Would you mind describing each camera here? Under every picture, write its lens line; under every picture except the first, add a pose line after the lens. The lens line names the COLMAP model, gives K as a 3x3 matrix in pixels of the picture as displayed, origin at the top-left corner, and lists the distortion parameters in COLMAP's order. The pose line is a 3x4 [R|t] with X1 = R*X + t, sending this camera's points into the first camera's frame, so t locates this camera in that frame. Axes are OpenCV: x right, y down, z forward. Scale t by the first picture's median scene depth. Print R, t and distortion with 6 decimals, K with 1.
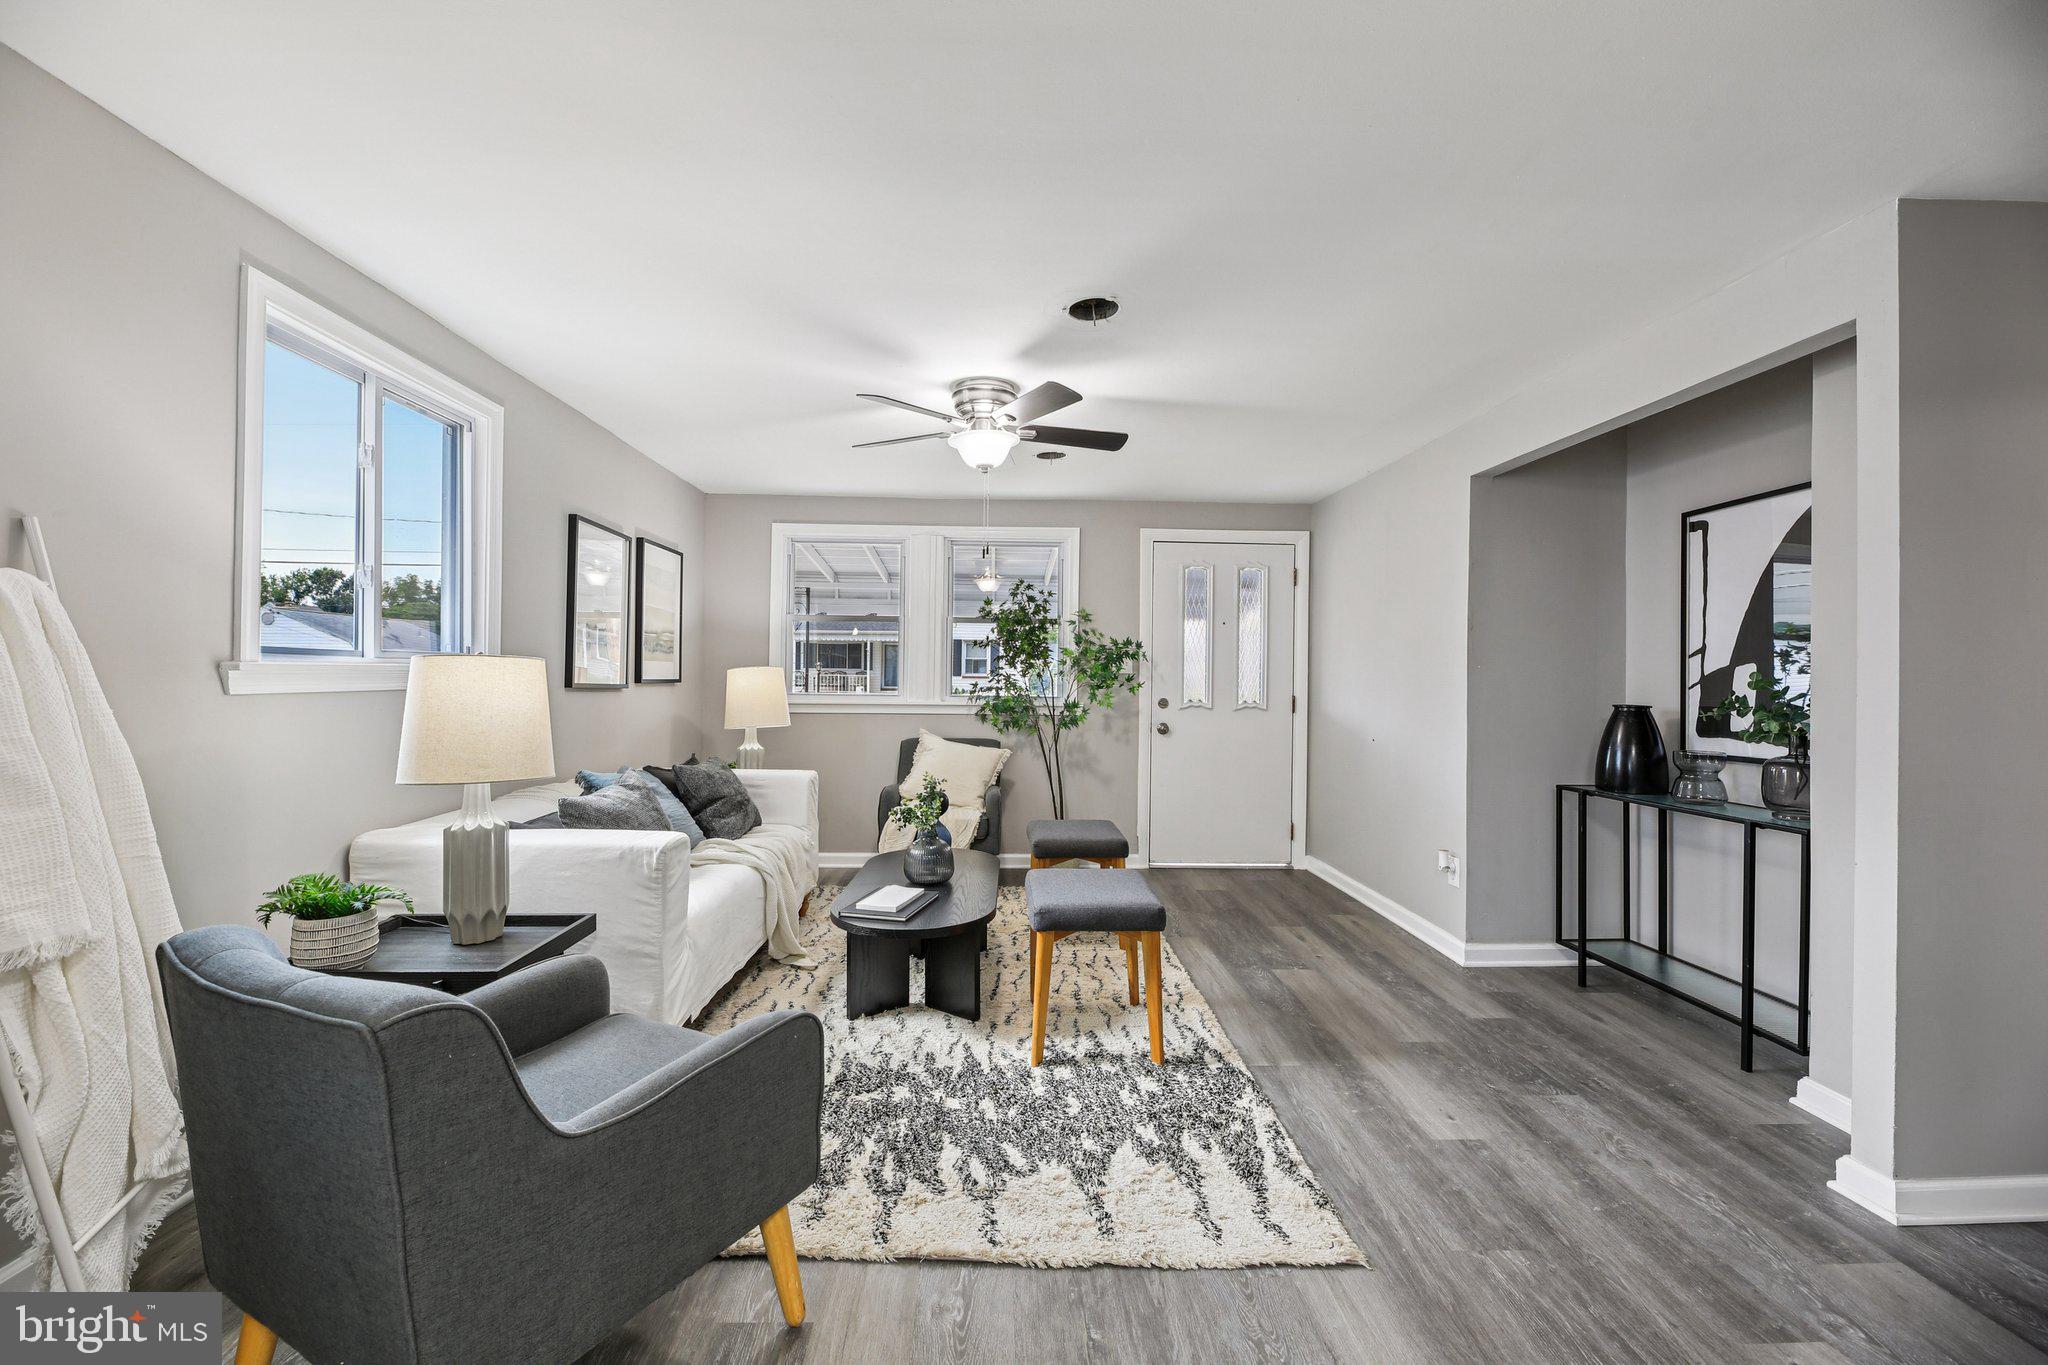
lens RADIAL K [[818.7, 0, 1016.5], [0, 818.7, 678.0], [0, 0, 1]] dist [0.001344, -0.004476]
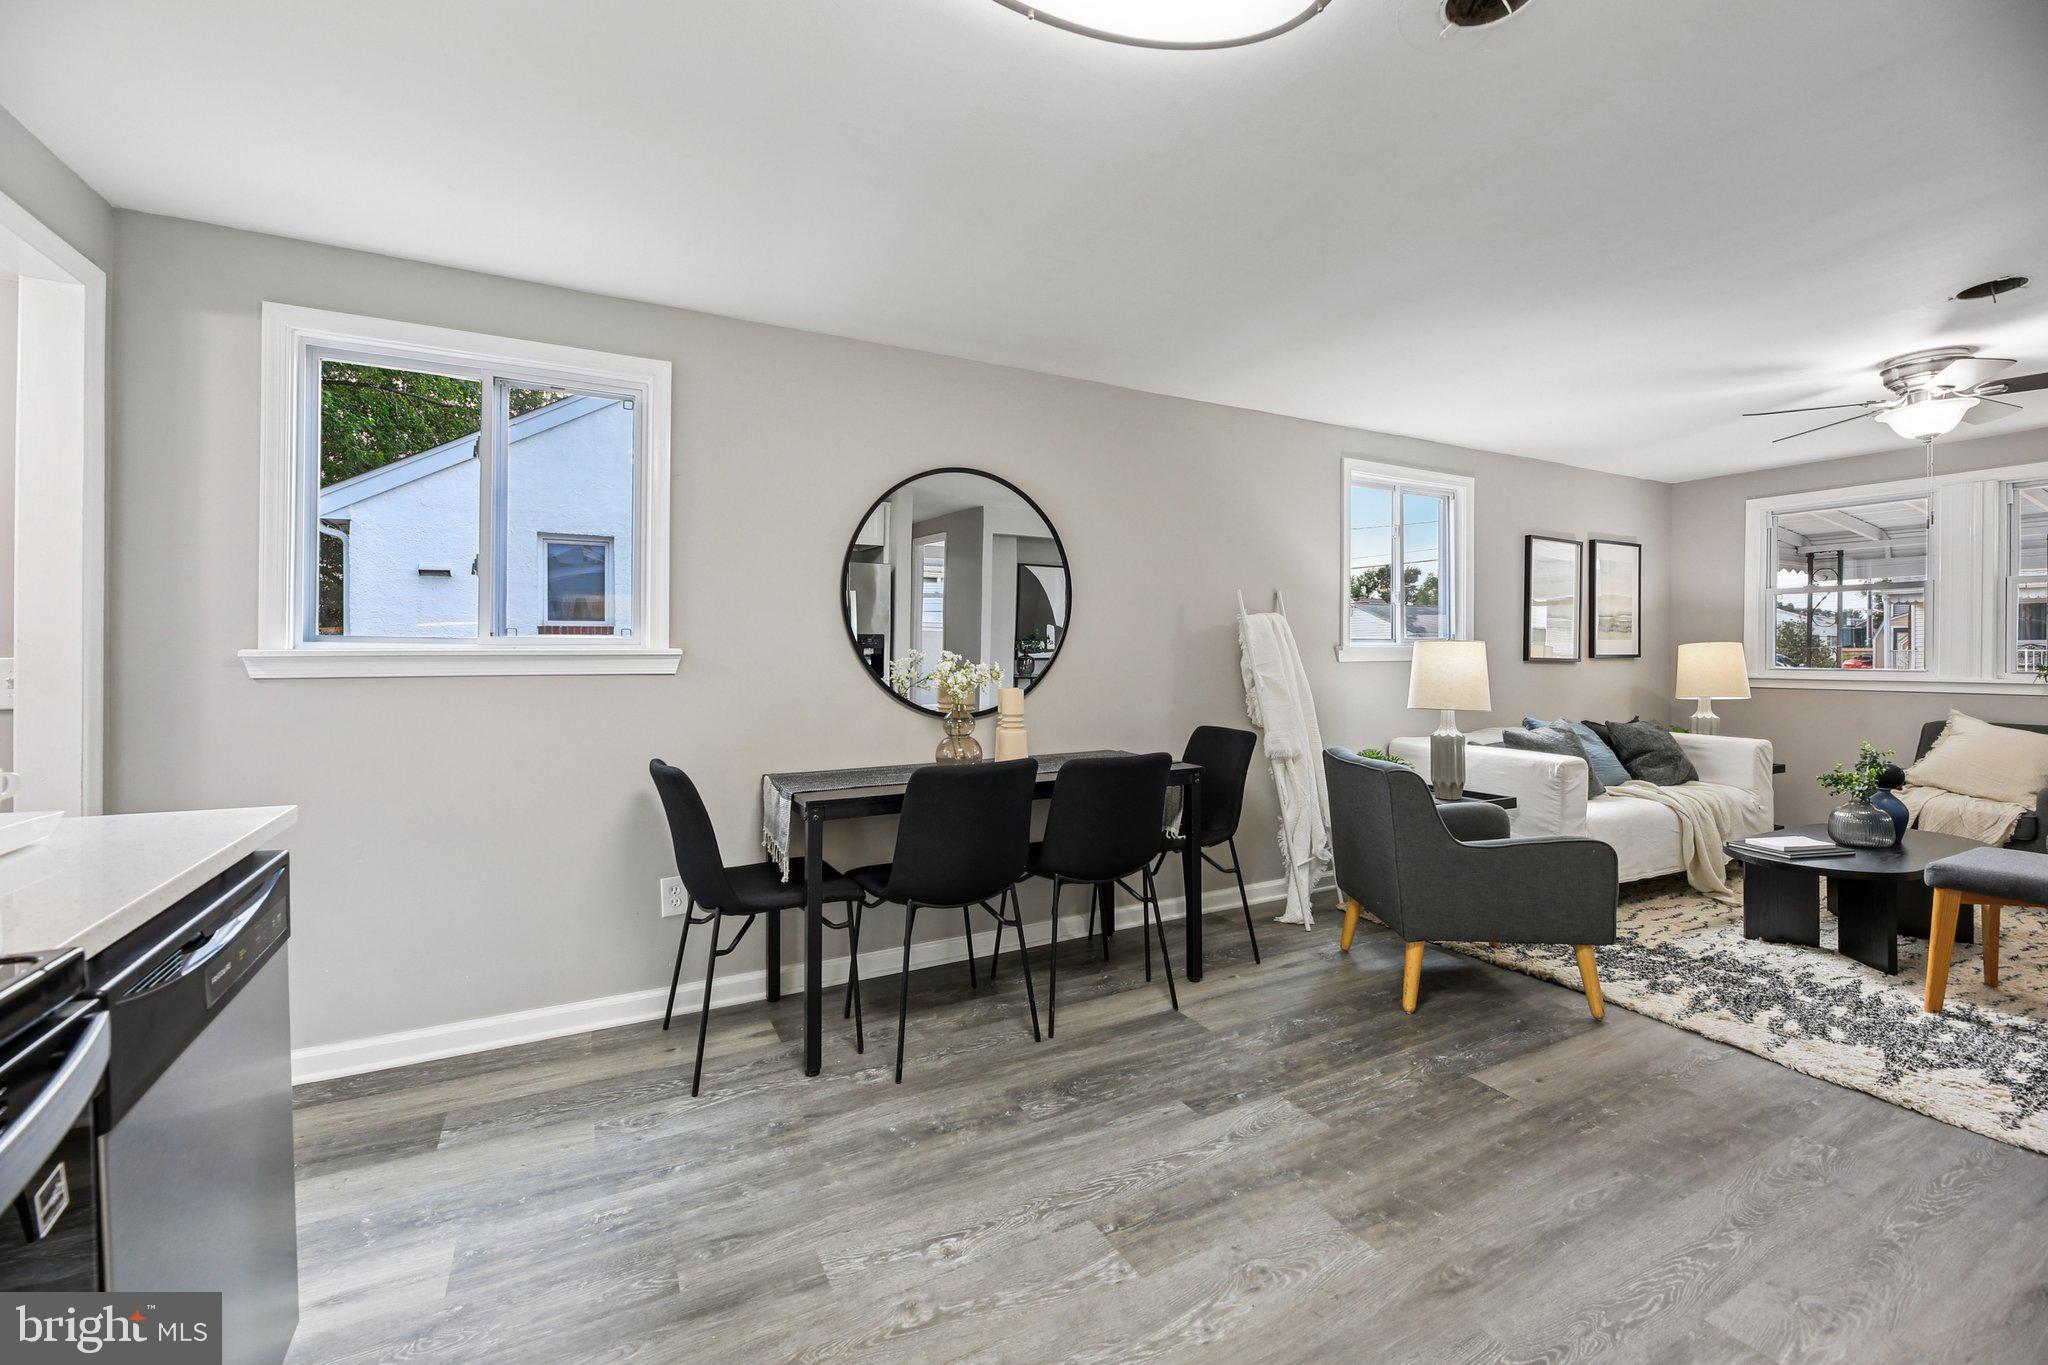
lens RADIAL K [[833.7, 0, 1015.1], [0, 833.7, 654.1], [0, 0, 1]] dist [0.001446, -0.003712]
pose [[0.433437, -0.008324, -0.901146, 0.409626], [0.005147, 0.999964, -0.006761, 0.006762], [0.901169, -0.001708, 0.433464, -0.458599]]
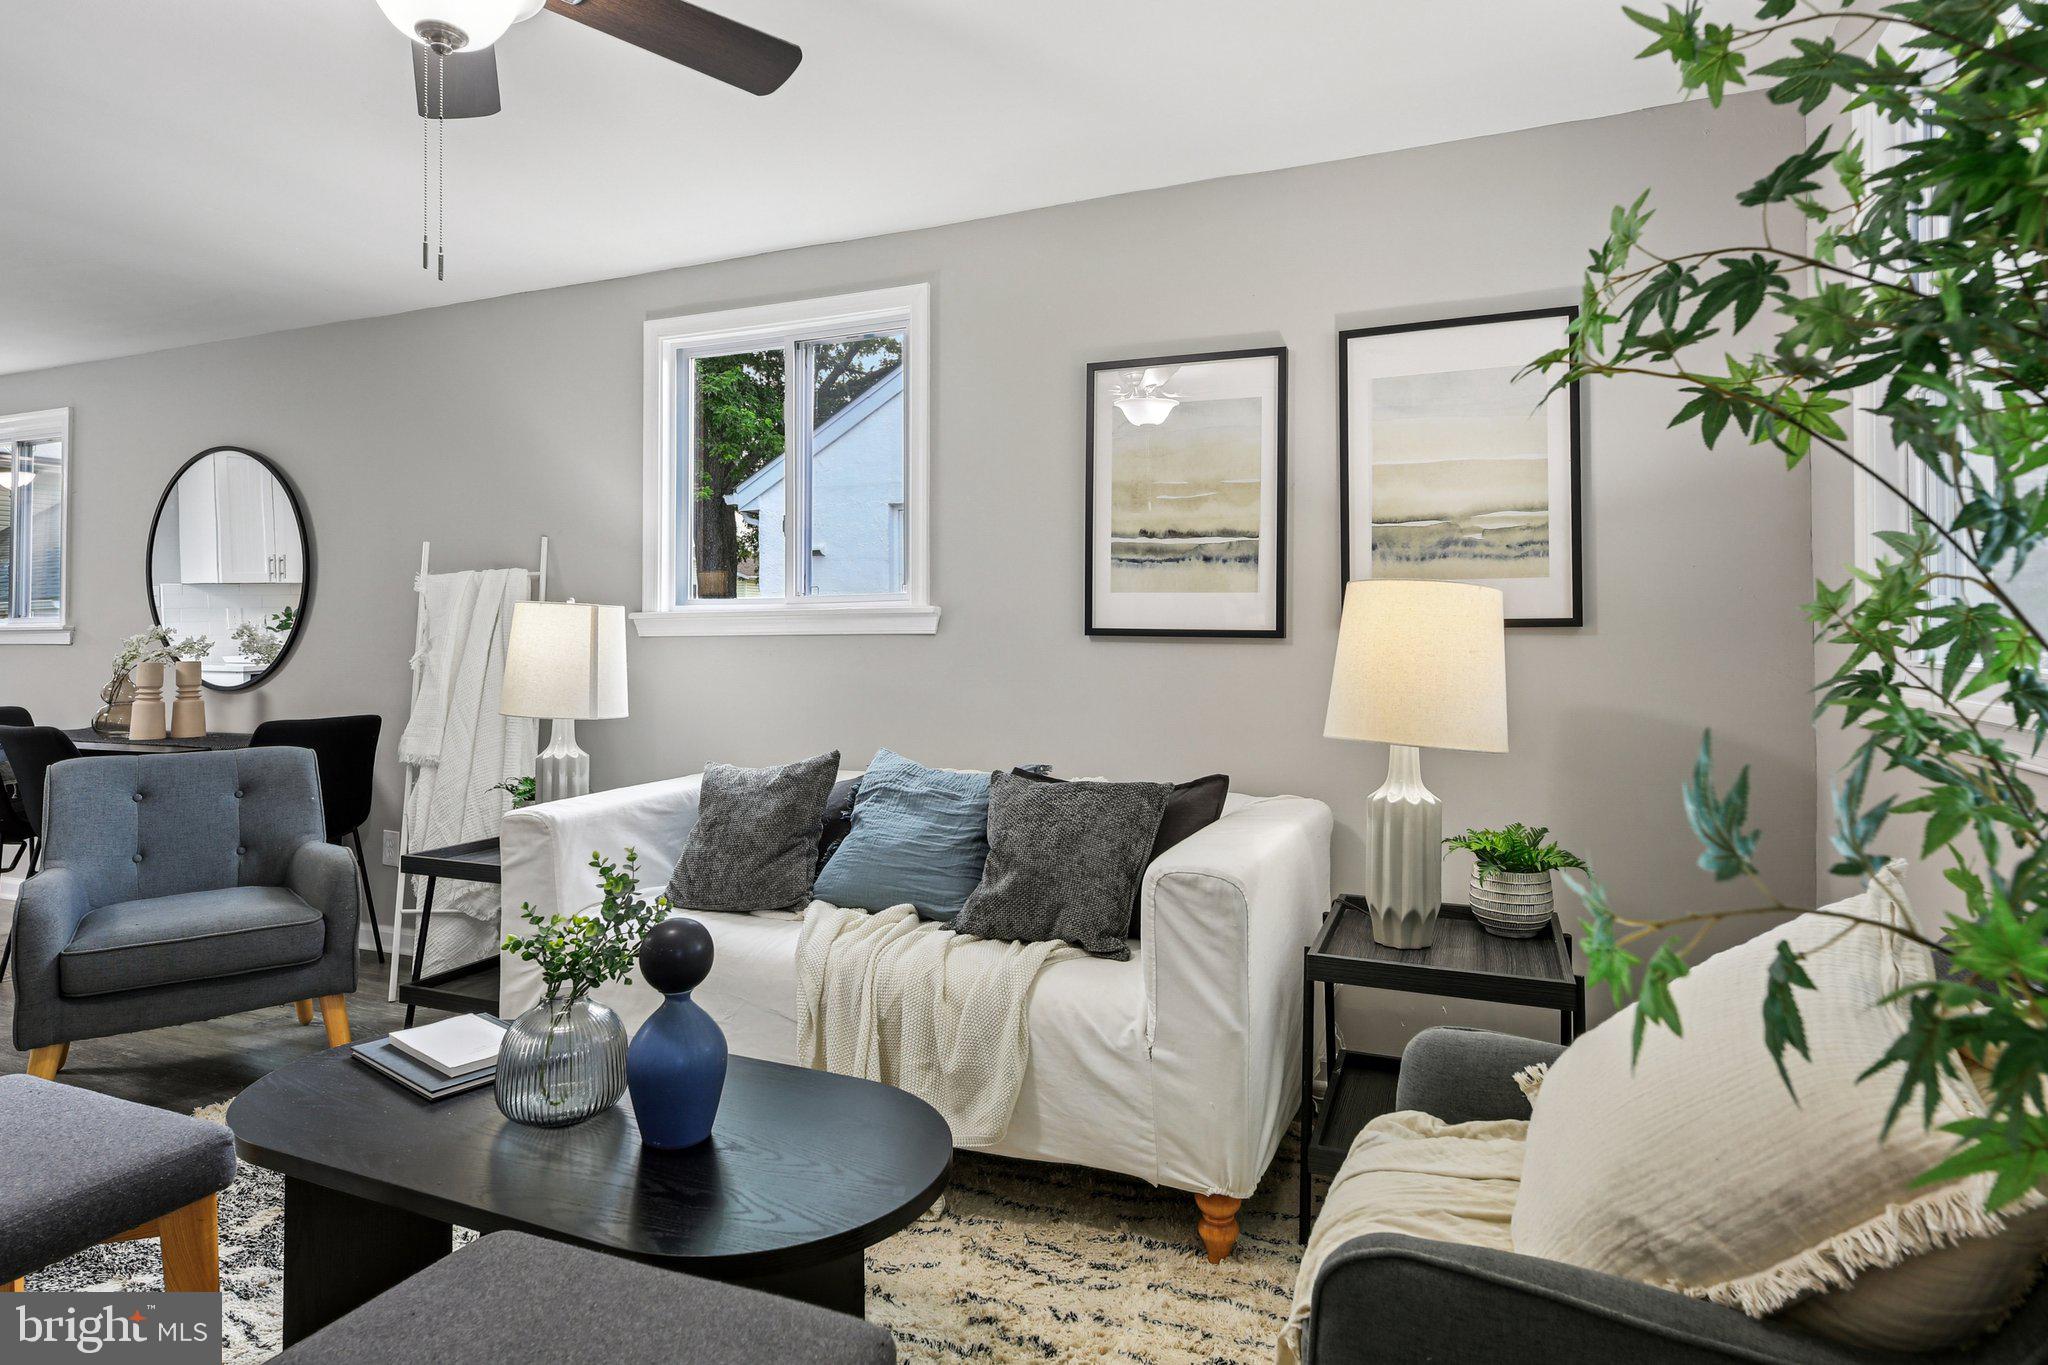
lens RADIAL K [[1186.4, 0, 1001.0], [0, 1186.4, 614.7], [0, 0, 1]] dist [0.003226, -0.000318]
pose [[-0.423197, -0.015371, -0.905907, 0.371163], [0.001295, 0.999845, -0.017570, 0.014791], [0.906037, -0.008609, -0.423111, 1.548204]]
